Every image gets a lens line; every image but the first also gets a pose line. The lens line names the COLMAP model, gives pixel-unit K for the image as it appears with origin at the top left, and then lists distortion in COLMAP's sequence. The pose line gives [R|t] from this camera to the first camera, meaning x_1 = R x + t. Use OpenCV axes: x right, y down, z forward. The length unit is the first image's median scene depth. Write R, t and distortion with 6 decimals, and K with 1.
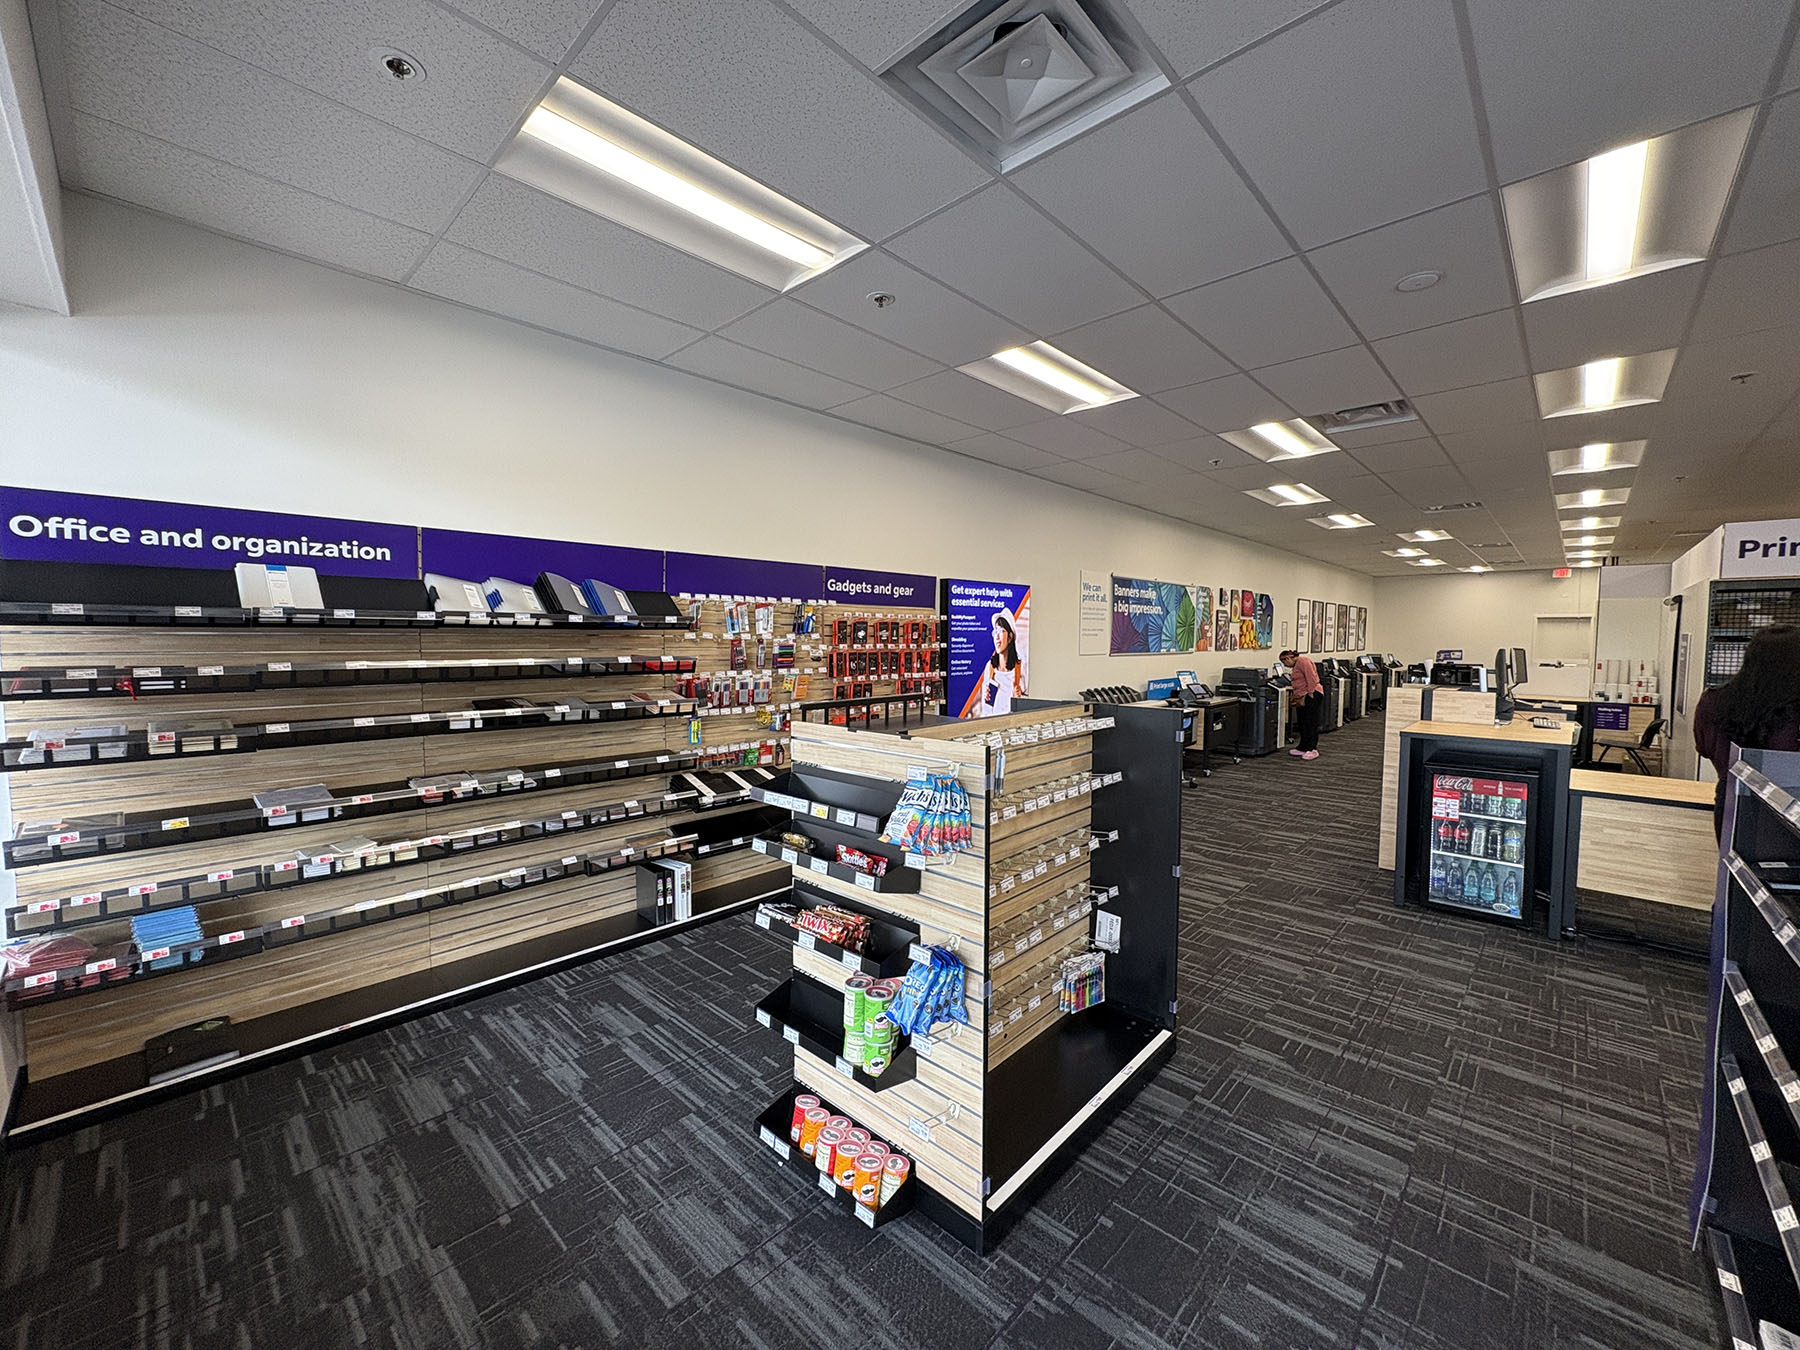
lens RADIAL K [[713.4, 0, 900.0], [0, 713.4, 675.0], [0, 0, 1]] dist [0.002001, 0.000158]
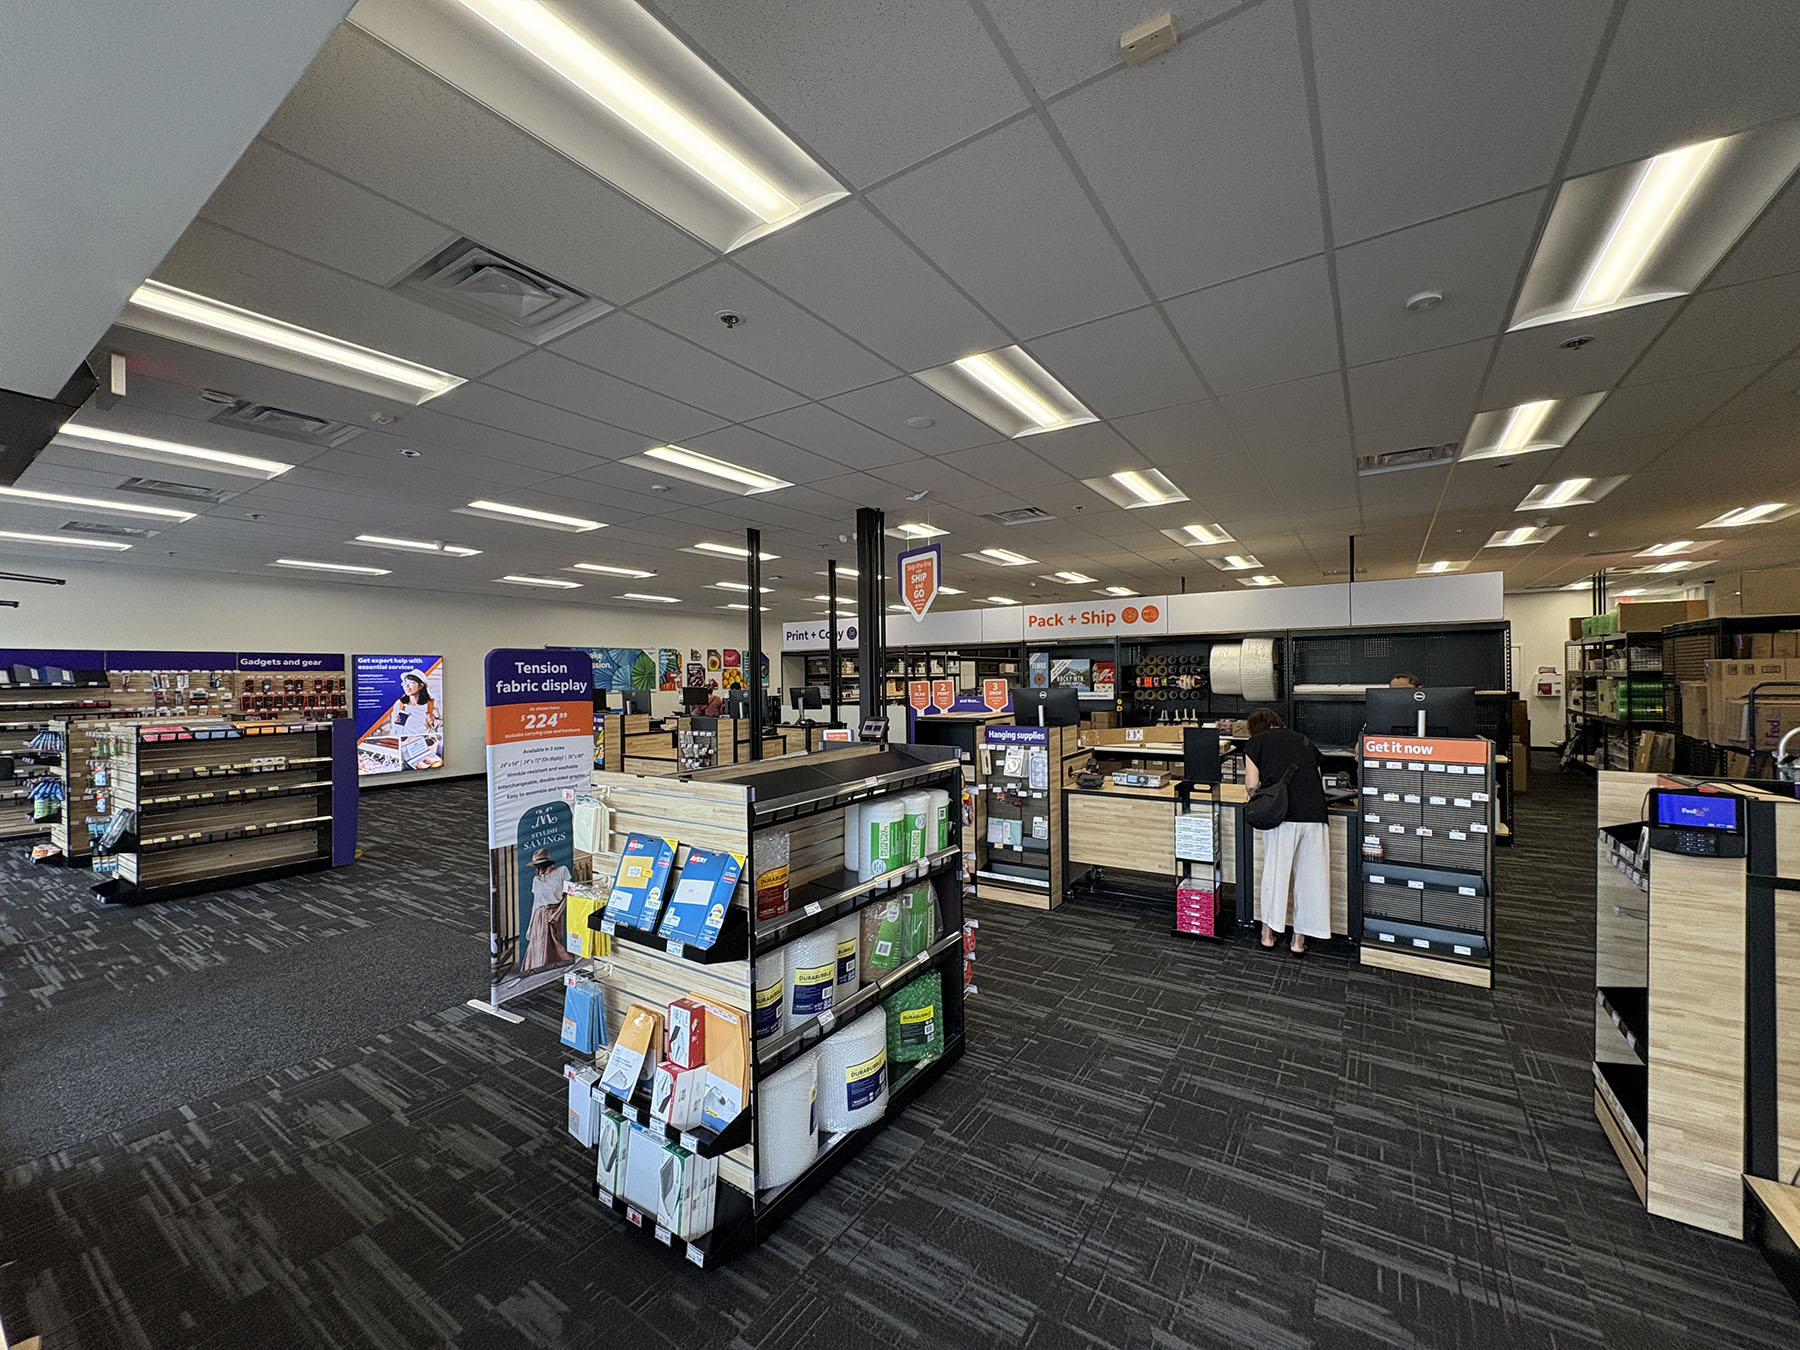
lens RADIAL K [[713.4, 0, 900.0], [0, 713.4, 675.0], [0, 0, 1]] dist [0.002001, 0.000158]
pose [[0.986133, -0.015515, 0.165233, 1.087099], [0.025165, 0.998087, -0.056474, 0.051308], [-0.164041, 0.059849, 0.984636, -0.967757]]
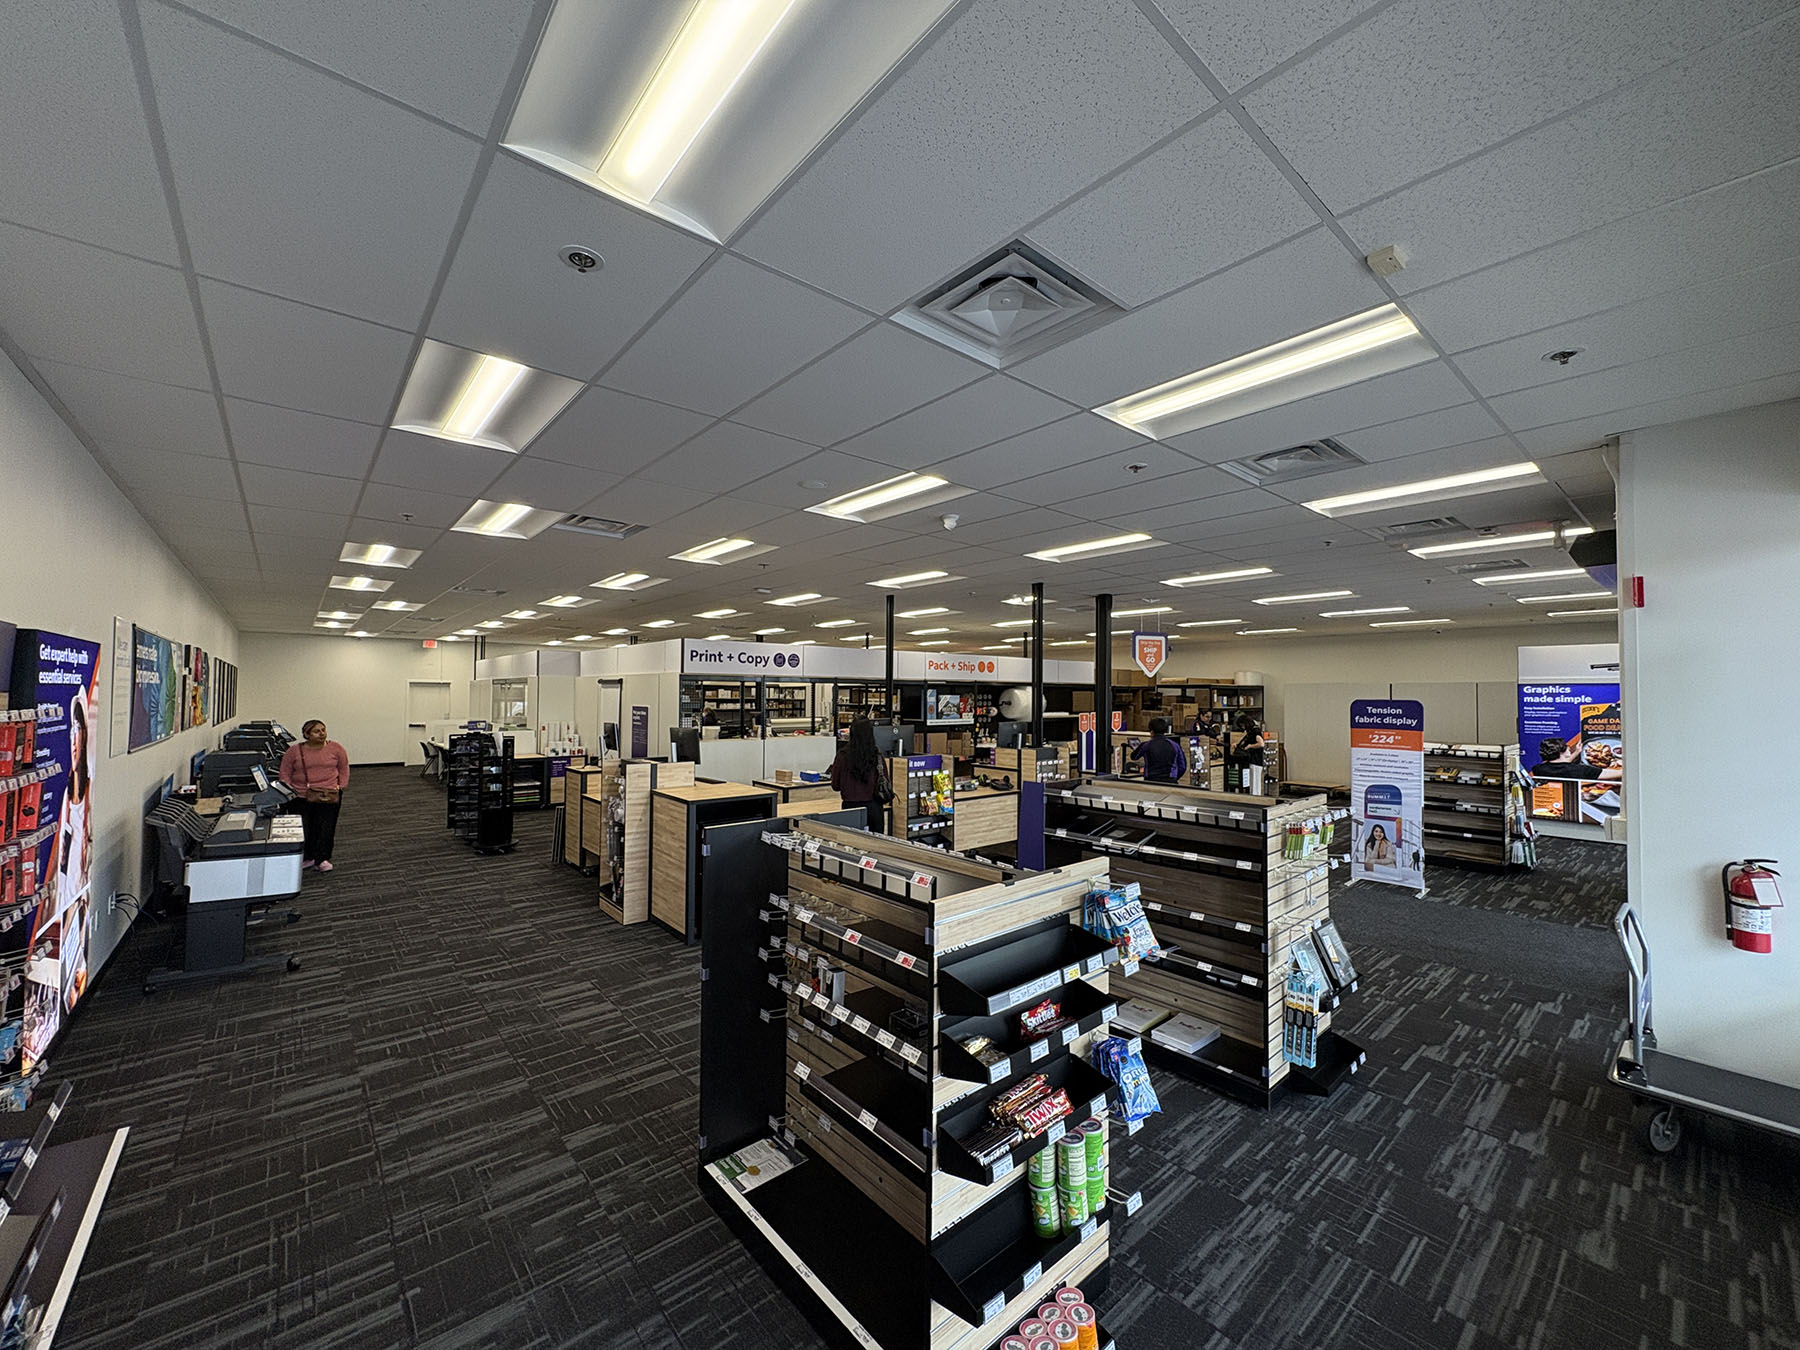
lens RADIAL K [[713.4, 0, 900.0], [0, 713.4, 675.0], [0, 0, 1]] dist [0.002001, 0.000158]
pose [[0.105897, 0.023881, 0.994090, -0.355210], [0.048911, 0.998376, -0.029194, -0.061121], [-0.993174, 0.051713, 0.104557, 0.363570]]
